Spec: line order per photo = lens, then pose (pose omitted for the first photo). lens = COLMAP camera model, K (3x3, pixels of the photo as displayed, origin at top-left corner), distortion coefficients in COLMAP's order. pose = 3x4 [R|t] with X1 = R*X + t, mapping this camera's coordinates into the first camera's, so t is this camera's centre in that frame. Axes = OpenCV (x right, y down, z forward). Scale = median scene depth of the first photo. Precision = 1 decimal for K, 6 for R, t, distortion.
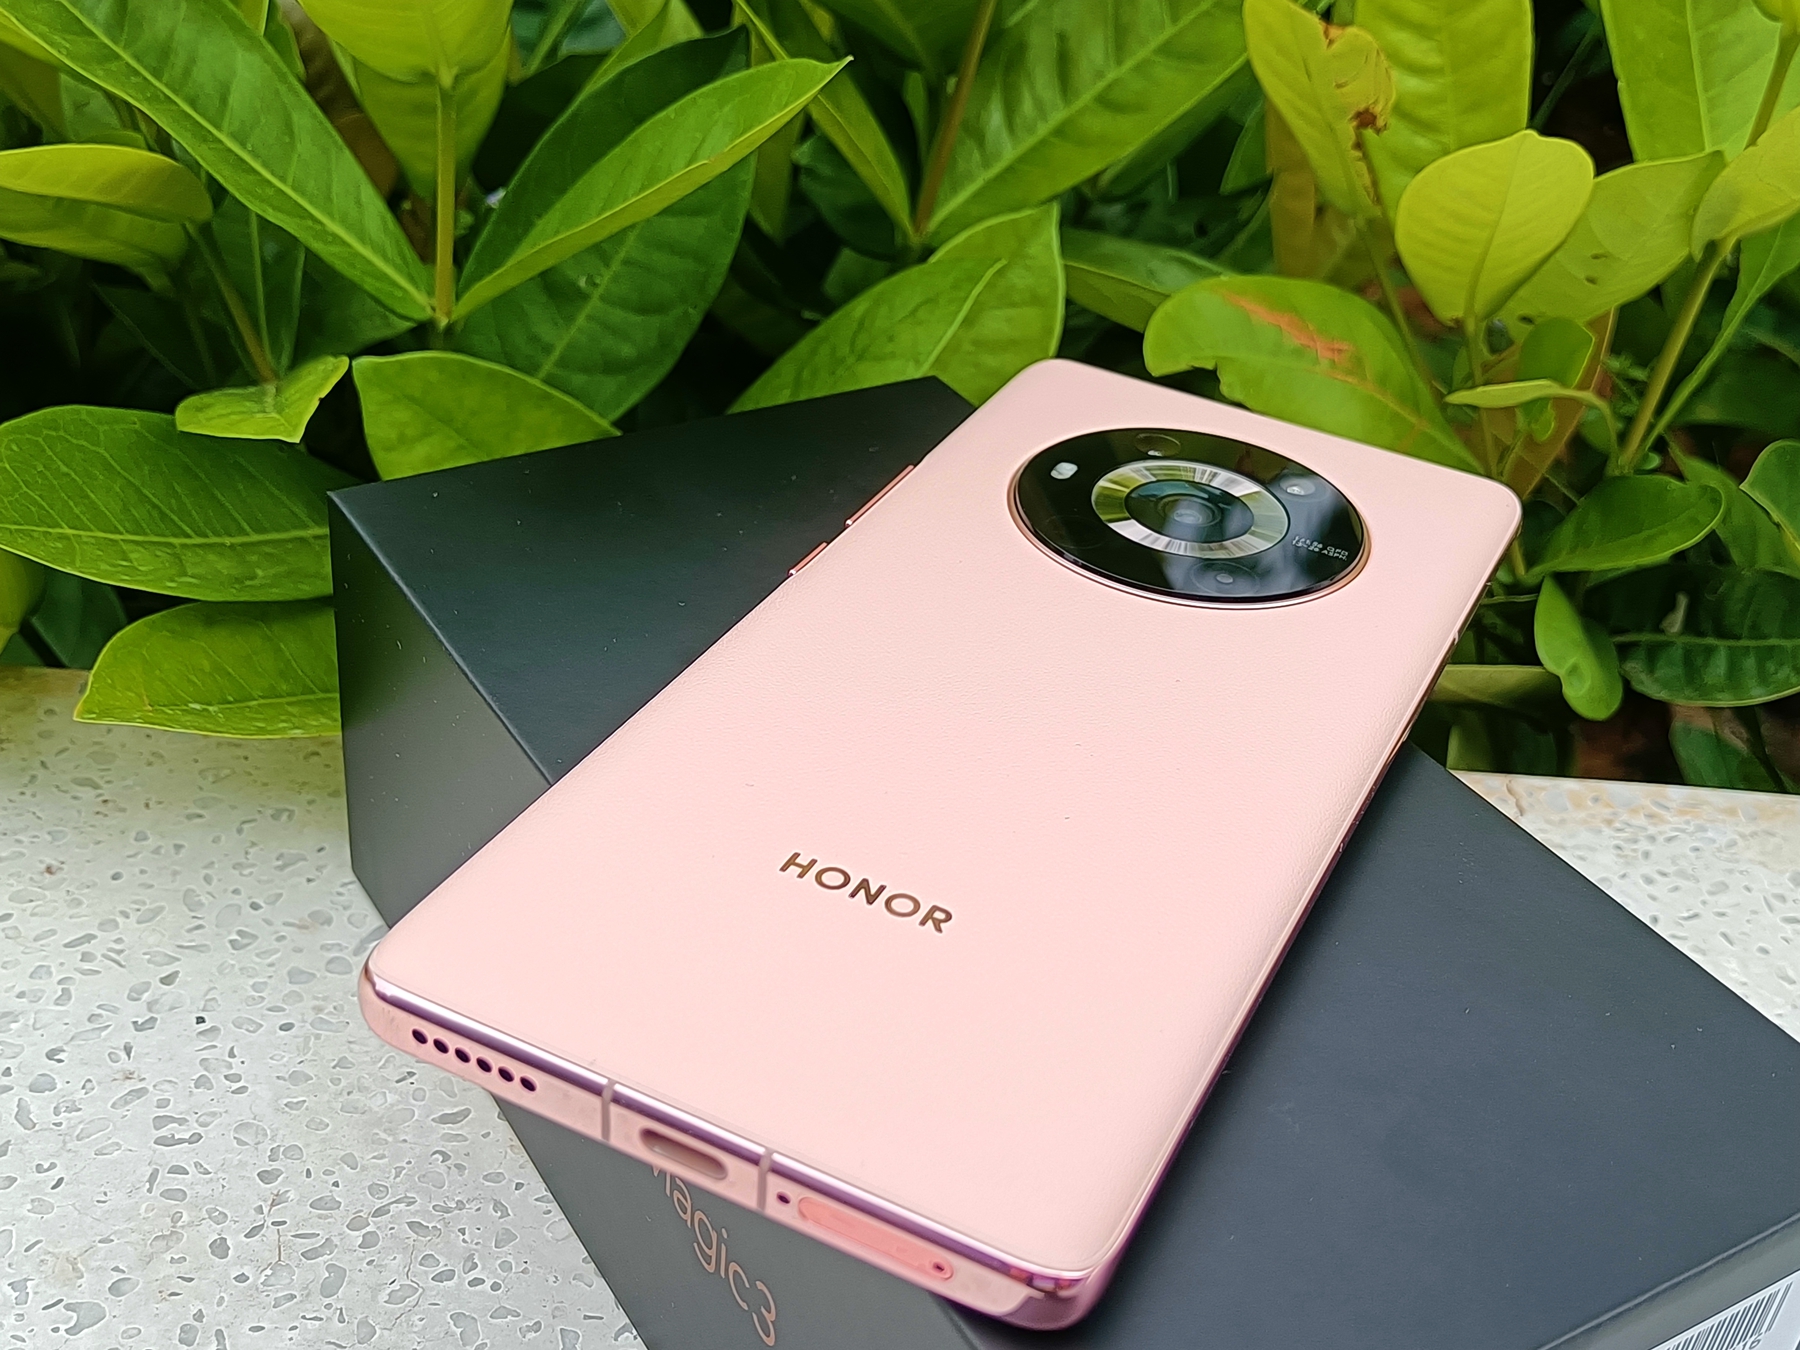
lens RADIAL K [[2234.8, 0, 900.0], [0, 2234.8, 675.0], [0, 0, 1]] dist [0.013671, -0.062462]
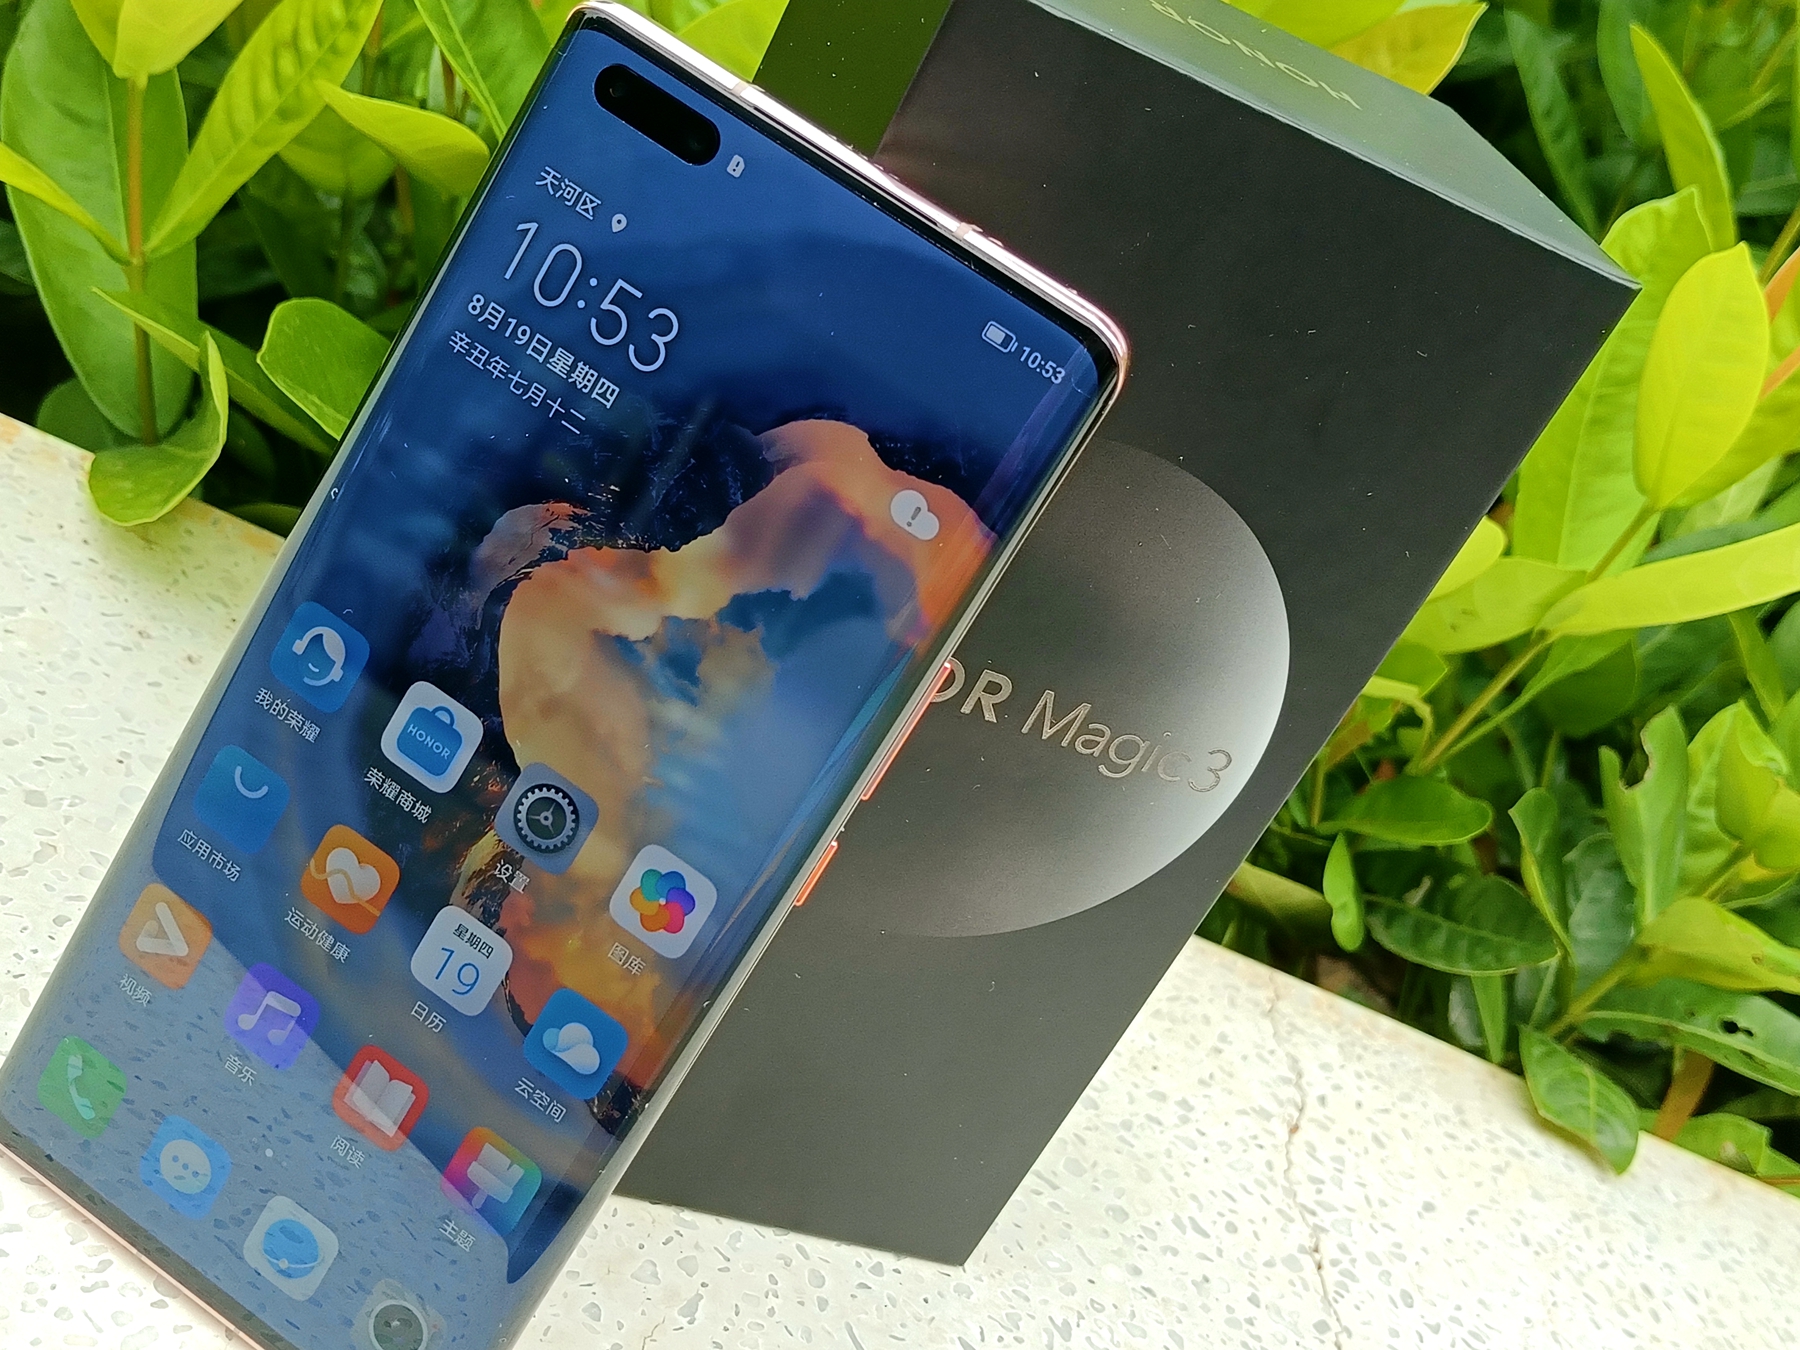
lens RADIAL K [[2234.8, 0, 900.0], [0, 2234.8, 675.0], [0, 0, 1]] dist [0.013671, -0.062462]
pose [[0.926333, 0.332465, 0.177131, -0.215242], [-0.319862, 0.942552, -0.096352, 0.080643], [-0.198989, 0.032597, 0.979459, -0.224044]]
